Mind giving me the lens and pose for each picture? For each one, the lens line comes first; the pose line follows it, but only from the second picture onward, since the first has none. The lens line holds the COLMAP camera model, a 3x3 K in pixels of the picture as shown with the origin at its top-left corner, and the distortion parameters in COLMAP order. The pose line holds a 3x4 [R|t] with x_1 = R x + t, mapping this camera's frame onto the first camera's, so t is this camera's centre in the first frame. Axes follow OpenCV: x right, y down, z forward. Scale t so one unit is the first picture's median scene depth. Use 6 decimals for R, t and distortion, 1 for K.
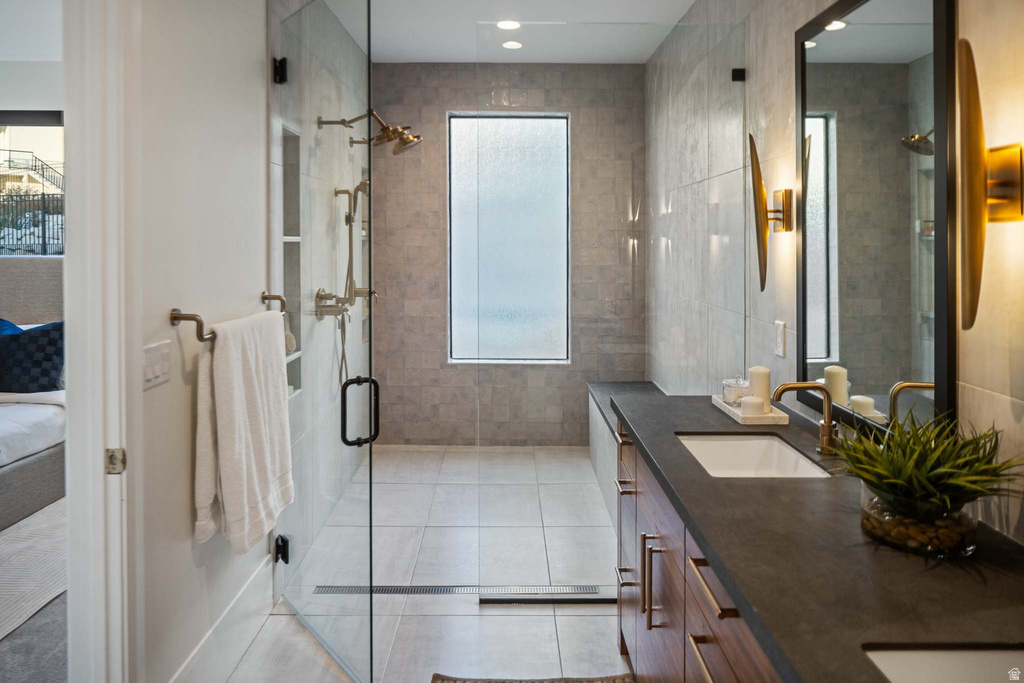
lens RADIAL K [[710.7, 0, 514.2], [0, 710.7, 256.2], [0, 0, 1]] dist [-0.004852, -0.000317]
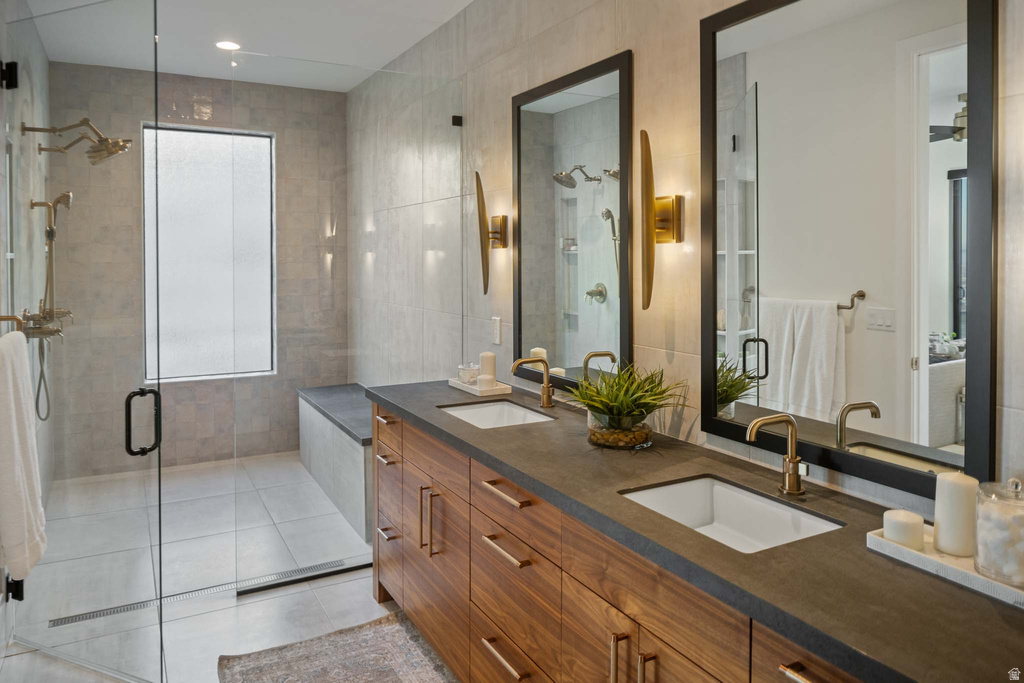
lens RADIAL K [[708.1, 0, 510.8], [0, 708.1, 287.8], [0, 0, 1]] dist [-0.001751, 0.002560]
pose [[0.881502, -0.026839, 0.471416, -0.127743], [0.015295, 0.999482, 0.028302, 0.001167], [-0.471932, -0.017738, 0.881457, -0.090906]]
